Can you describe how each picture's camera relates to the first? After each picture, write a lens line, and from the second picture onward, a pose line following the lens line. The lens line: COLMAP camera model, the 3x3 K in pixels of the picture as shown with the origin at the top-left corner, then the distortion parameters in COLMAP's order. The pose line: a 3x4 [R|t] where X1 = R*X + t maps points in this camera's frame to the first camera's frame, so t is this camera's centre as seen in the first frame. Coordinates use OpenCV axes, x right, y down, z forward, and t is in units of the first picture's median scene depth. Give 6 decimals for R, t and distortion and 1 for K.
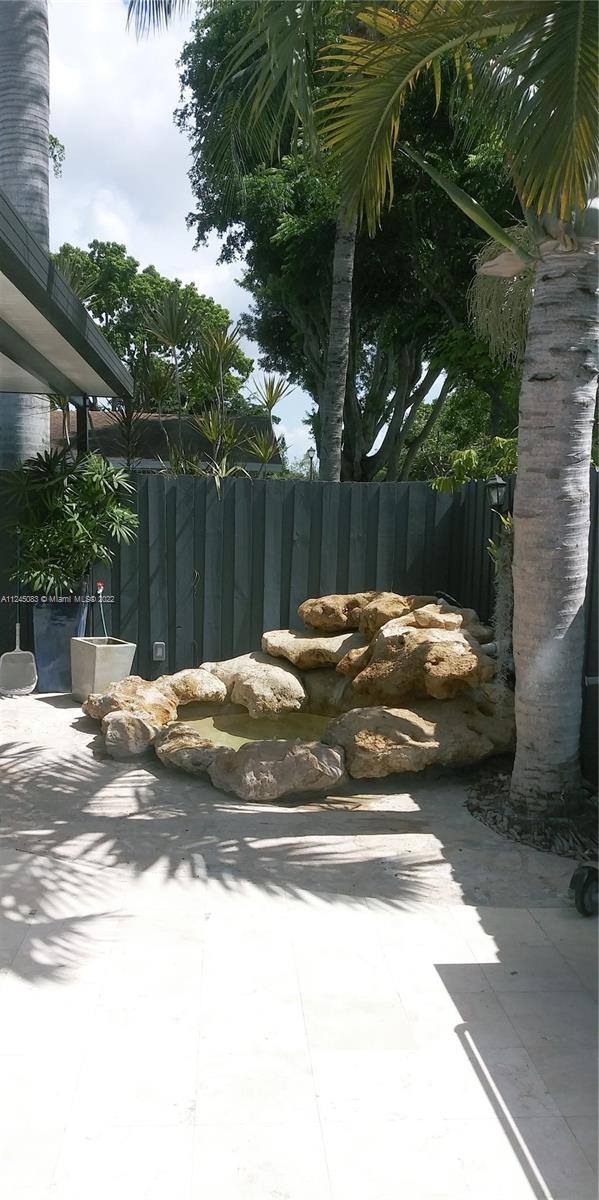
lens RADIAL K [[921.7, 0, 300.4], [0, 921.7, 564.0], [0, 0, 1]] dist [0.136239, -0.672808]
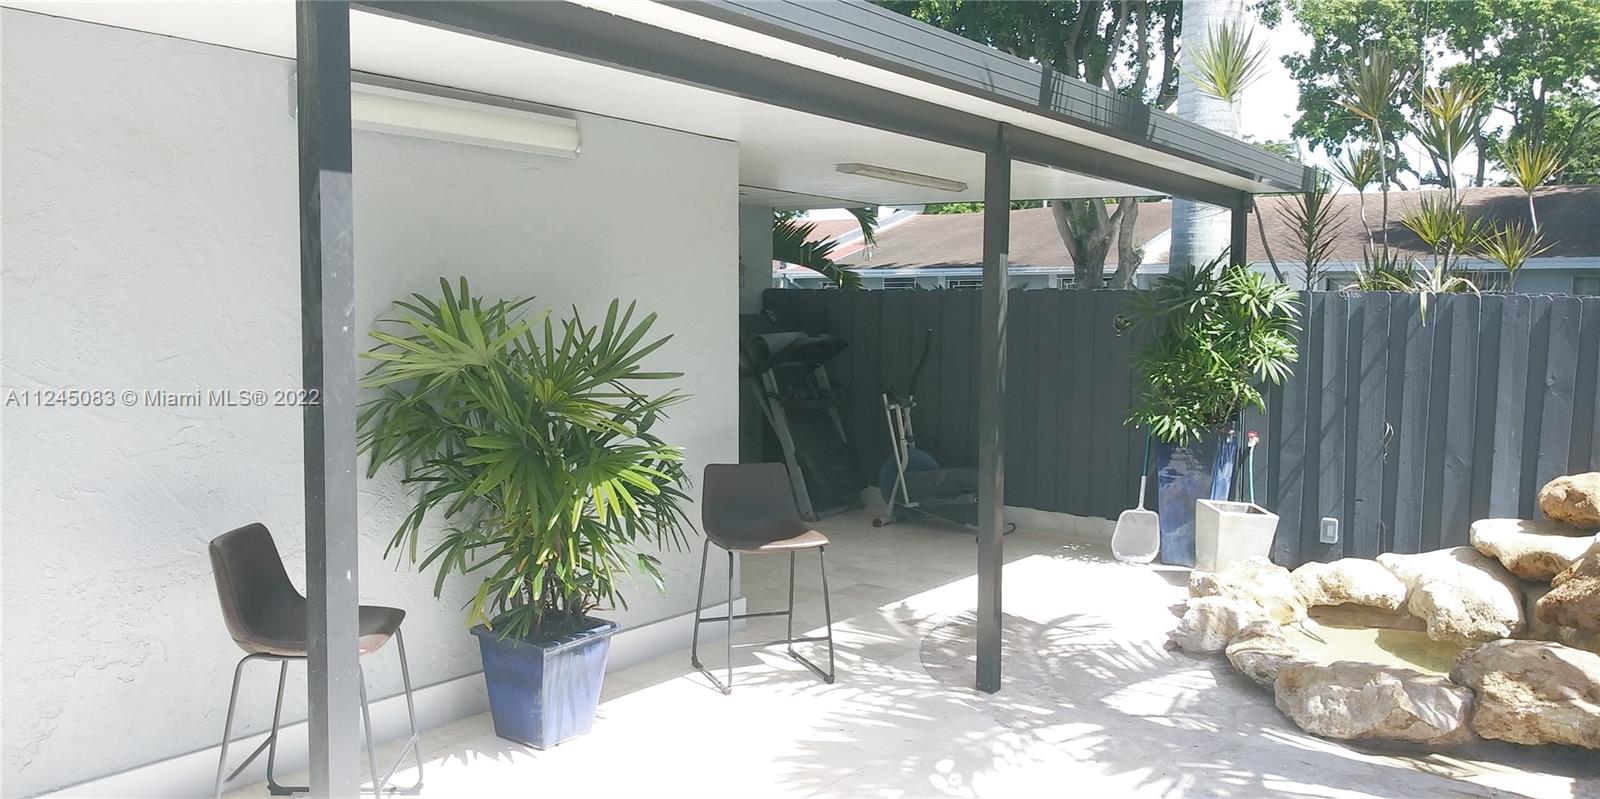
lens RADIAL K [[1218.4, 0, 800.0], [0, 1218.4, 399.5], [0, 0, 1]] dist [0.078018, -0.137440]
pose [[0.739708, 0.040020, -0.671737, 0.212922], [-0.041303, 0.999048, 0.014037, -0.007305], [0.671659, 0.017361, 0.740657, -0.009834]]
